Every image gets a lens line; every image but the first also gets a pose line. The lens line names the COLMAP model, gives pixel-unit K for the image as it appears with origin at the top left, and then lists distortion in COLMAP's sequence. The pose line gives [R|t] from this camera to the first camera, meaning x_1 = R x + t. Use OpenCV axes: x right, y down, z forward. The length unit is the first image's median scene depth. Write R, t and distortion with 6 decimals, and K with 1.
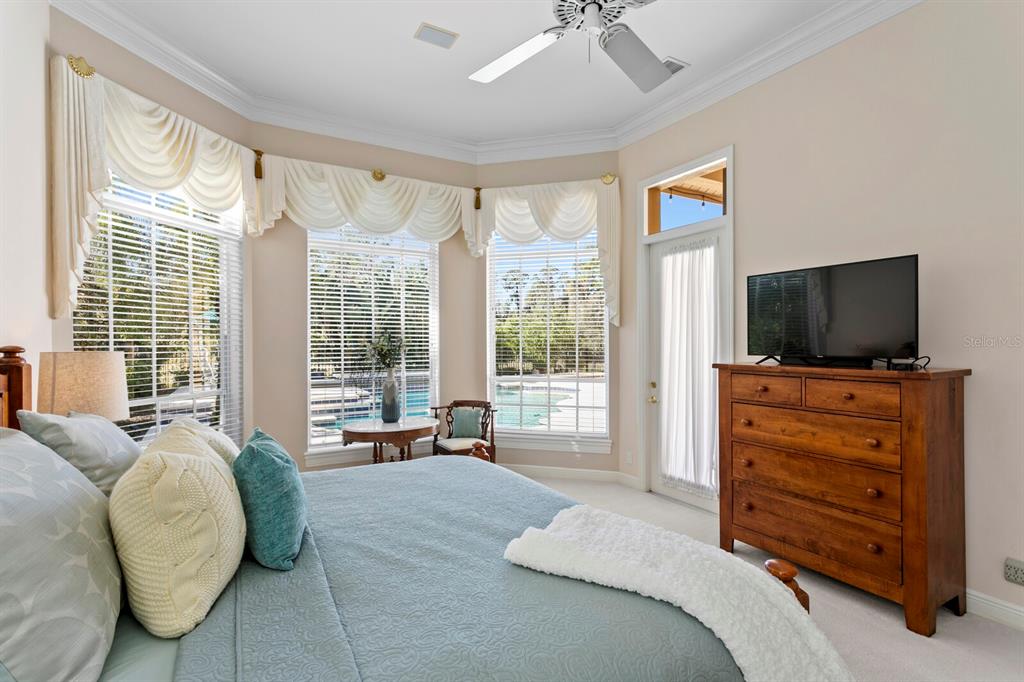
lens RADIAL K [[491.5, 0, 512.2], [0, 491.5, 339.4], [0, 0, 1]] dist [0.013969, 0.001547]
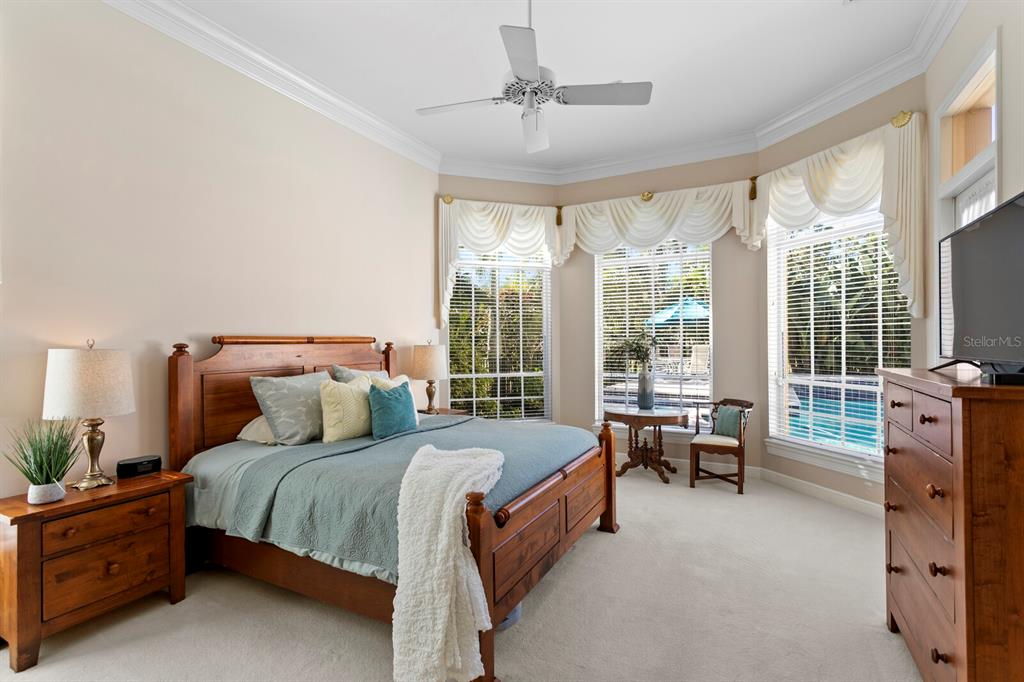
lens RADIAL K [[491.5, 0, 509.0], [0, 491.5, 343.2], [0, 0, 1]] dist [0.013969, 0.001547]
pose [[0.538069, 0.004337, -0.842890, 0.535423], [0.006635, 0.999934, 0.009380, -0.000387], [0.842875, -0.010640, 0.538005, 0.098825]]
